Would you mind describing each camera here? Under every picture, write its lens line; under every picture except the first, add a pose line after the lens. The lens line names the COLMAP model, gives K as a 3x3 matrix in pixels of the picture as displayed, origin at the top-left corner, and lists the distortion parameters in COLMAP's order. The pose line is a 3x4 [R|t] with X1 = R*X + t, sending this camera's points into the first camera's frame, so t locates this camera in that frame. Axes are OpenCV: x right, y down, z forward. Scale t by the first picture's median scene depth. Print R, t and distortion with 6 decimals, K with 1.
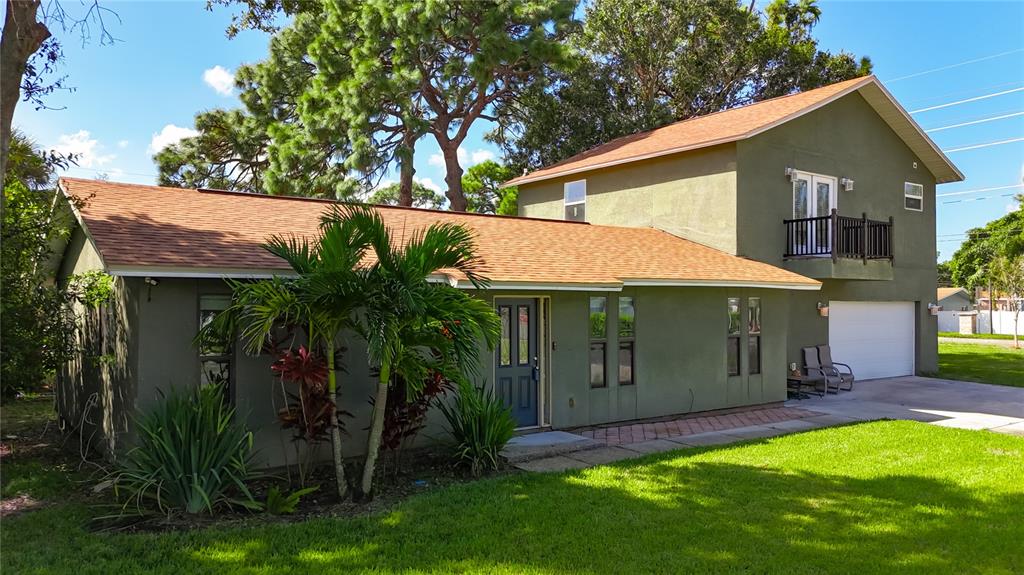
lens RADIAL K [[709.4, 0, 493.9], [0, 709.4, 293.3], [0, 0, 1]] dist [0.033271, -0.002927]
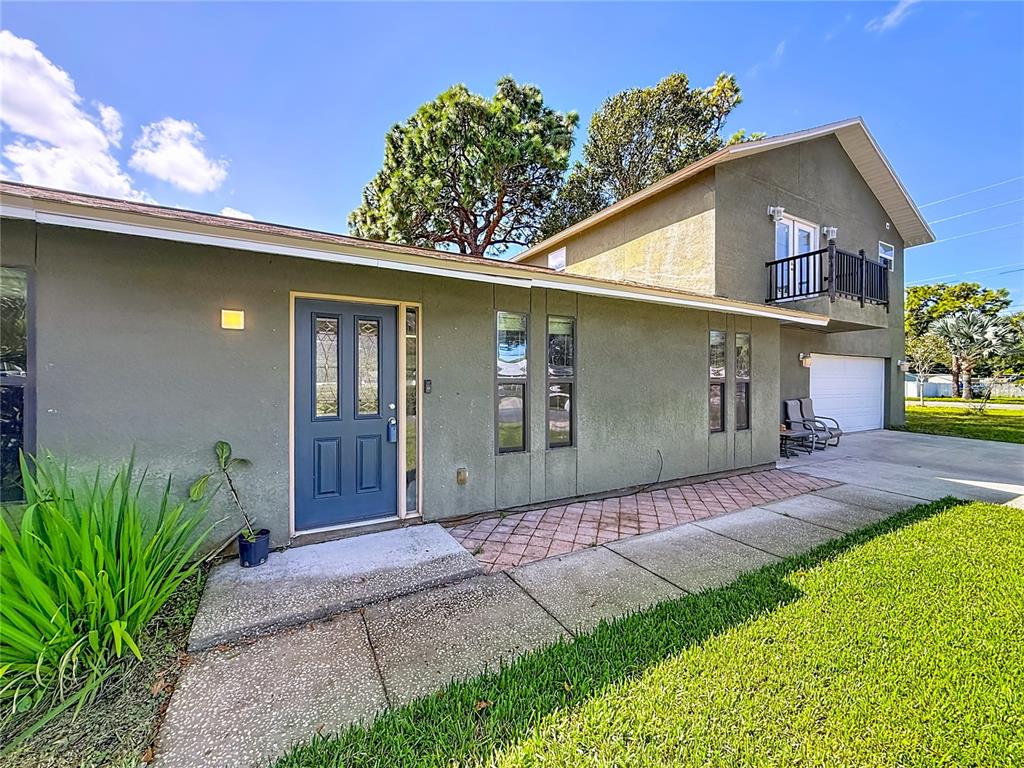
lens RADIAL K [[400.9, 0, 512.0], [0, 400.9, 384.0], [0, 0, 1]] dist [-0.000666, 0.000002]
pose [[0.994846, -0.001352, -0.101388, 0.124301], [0.003242, 0.999824, 0.018476, 0.042536], [0.101345, -0.018710, 0.994675, 0.425880]]
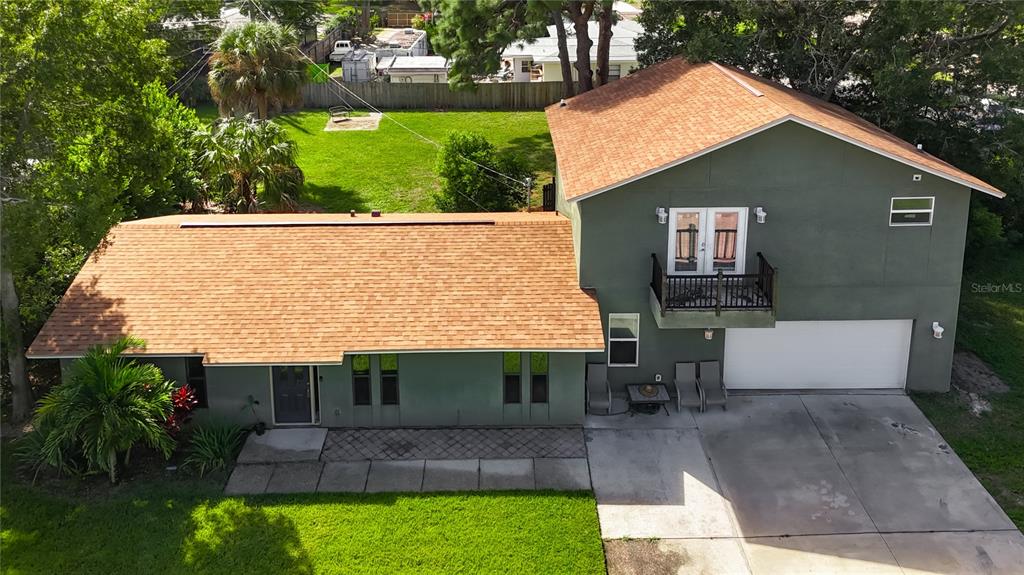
lens RADIAL K [[709.4, 0, 493.9], [0, 709.4, 293.3], [0, 0, 1]] dist [0.033271, -0.002927]
pose [[0.820636, 0.250545, -0.513600, 0.690258], [0.031410, 0.877628, 0.478313, -0.485278], [0.570588, -0.408653, 0.712343, 0.167169]]
